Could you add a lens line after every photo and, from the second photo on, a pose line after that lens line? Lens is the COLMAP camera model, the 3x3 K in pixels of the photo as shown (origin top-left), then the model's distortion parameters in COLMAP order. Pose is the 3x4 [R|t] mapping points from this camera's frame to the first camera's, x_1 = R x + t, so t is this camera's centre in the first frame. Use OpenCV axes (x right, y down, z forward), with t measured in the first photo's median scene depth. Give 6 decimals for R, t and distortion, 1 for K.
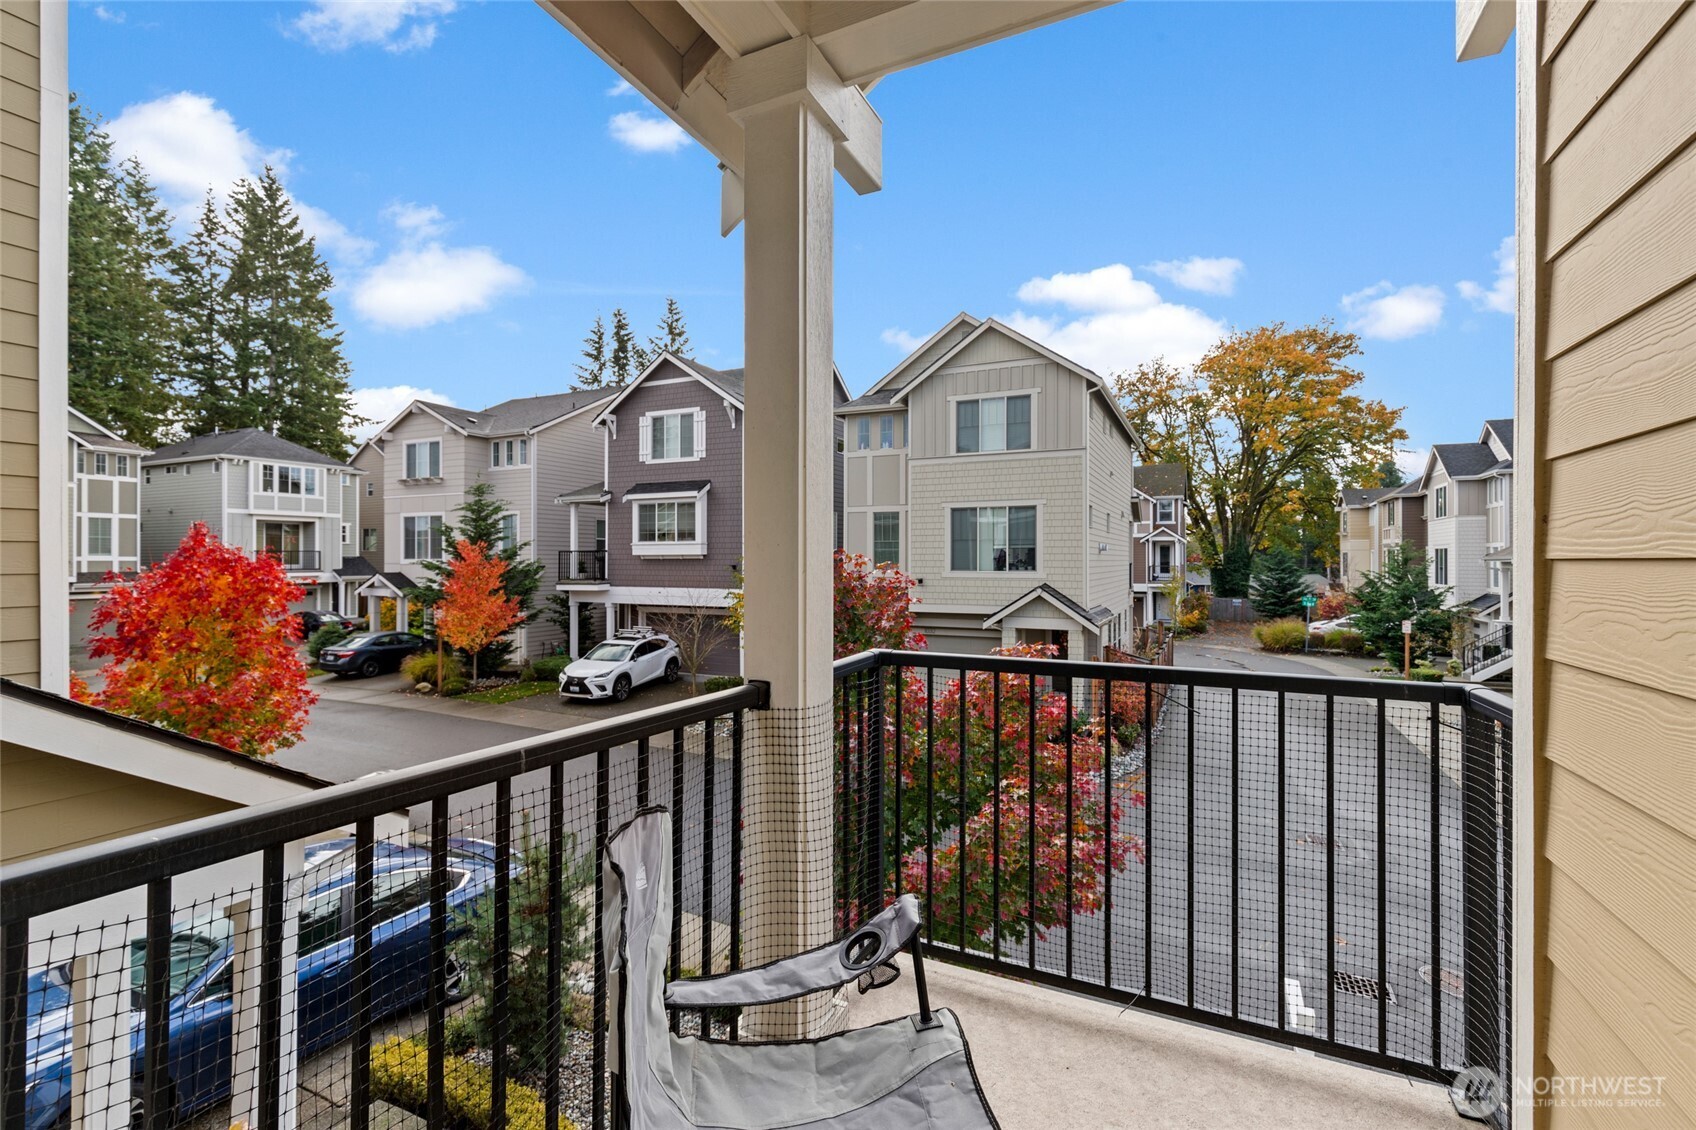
lens RADIAL K [[764.9, 0, 839.6], [0, 764.9, 566.4], [0, 0, 1]] dist [0.000566, -0.000932]
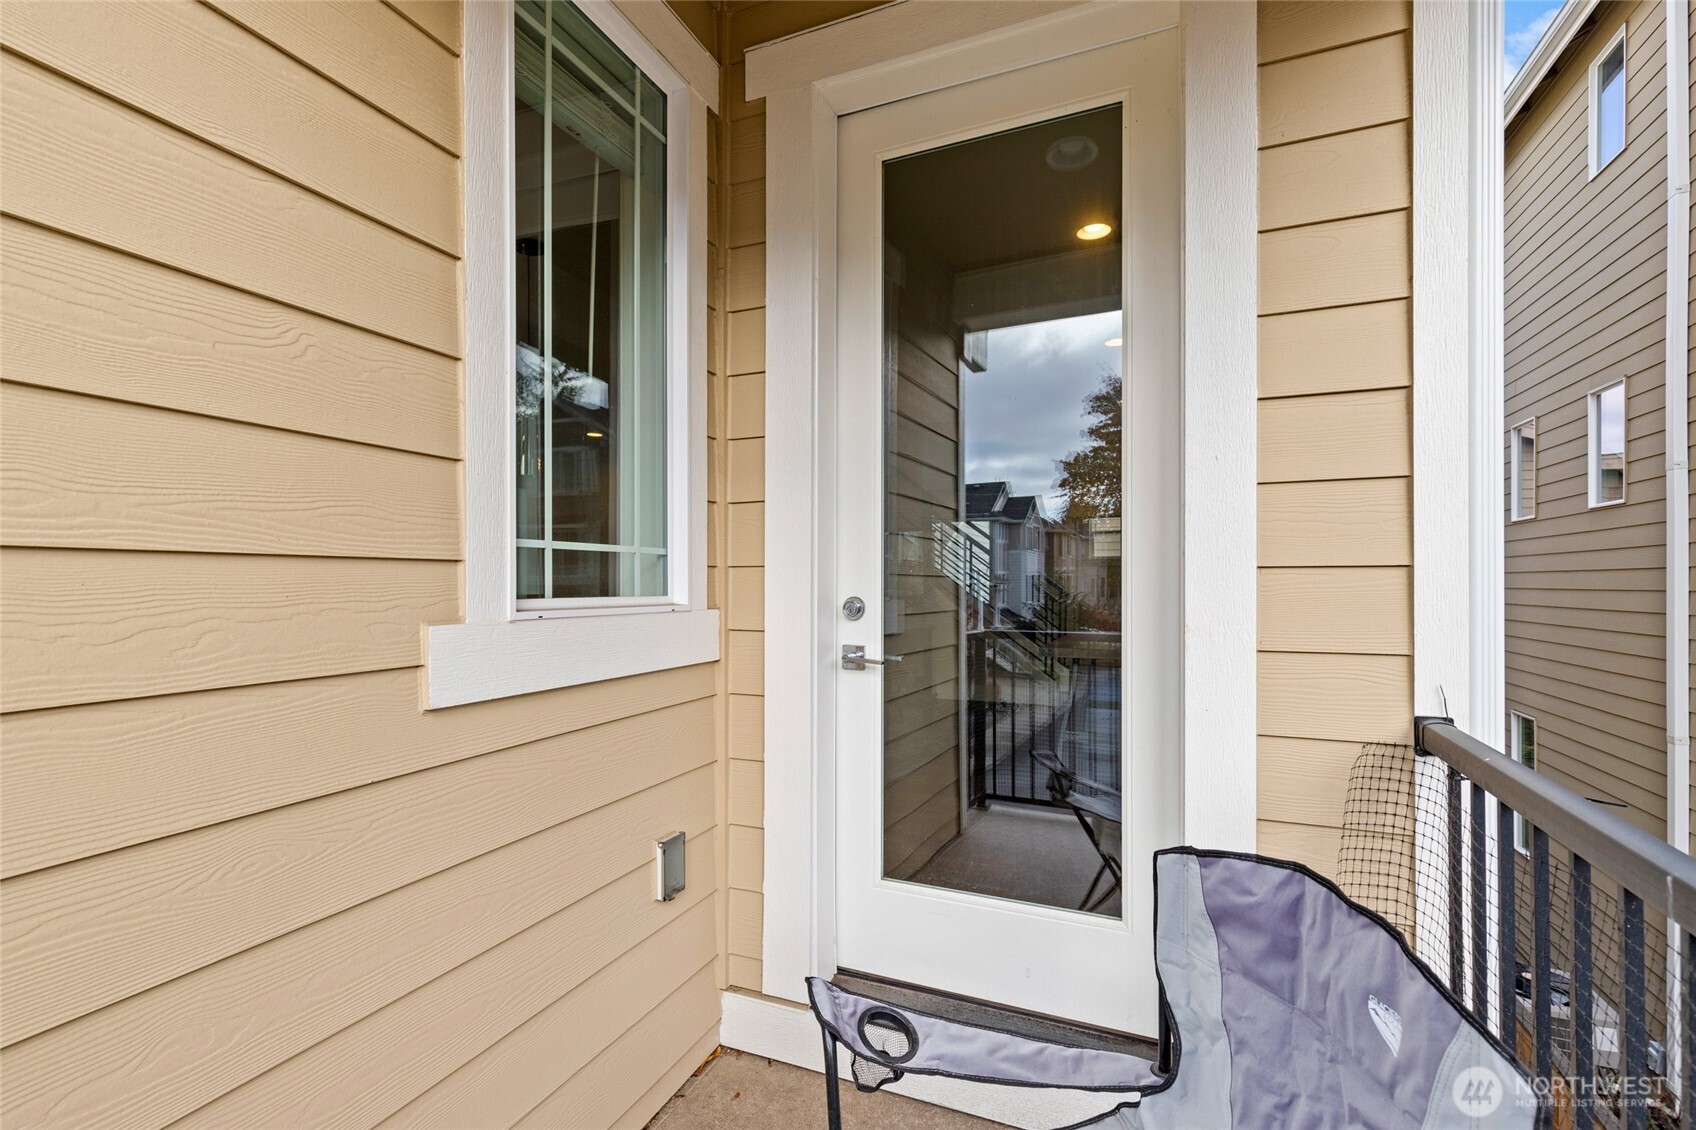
lens RADIAL K [[764.9, 0, 845.3], [0, 764.9, 575.8], [0, 0, 1]] dist [0.000566, -0.000932]
pose [[-0.998566, -0.006821, -0.053093, 0.296469], [-0.006211, 0.999913, -0.011654, 0.025389], [0.053168, -0.011308, -0.998522, 1.948638]]
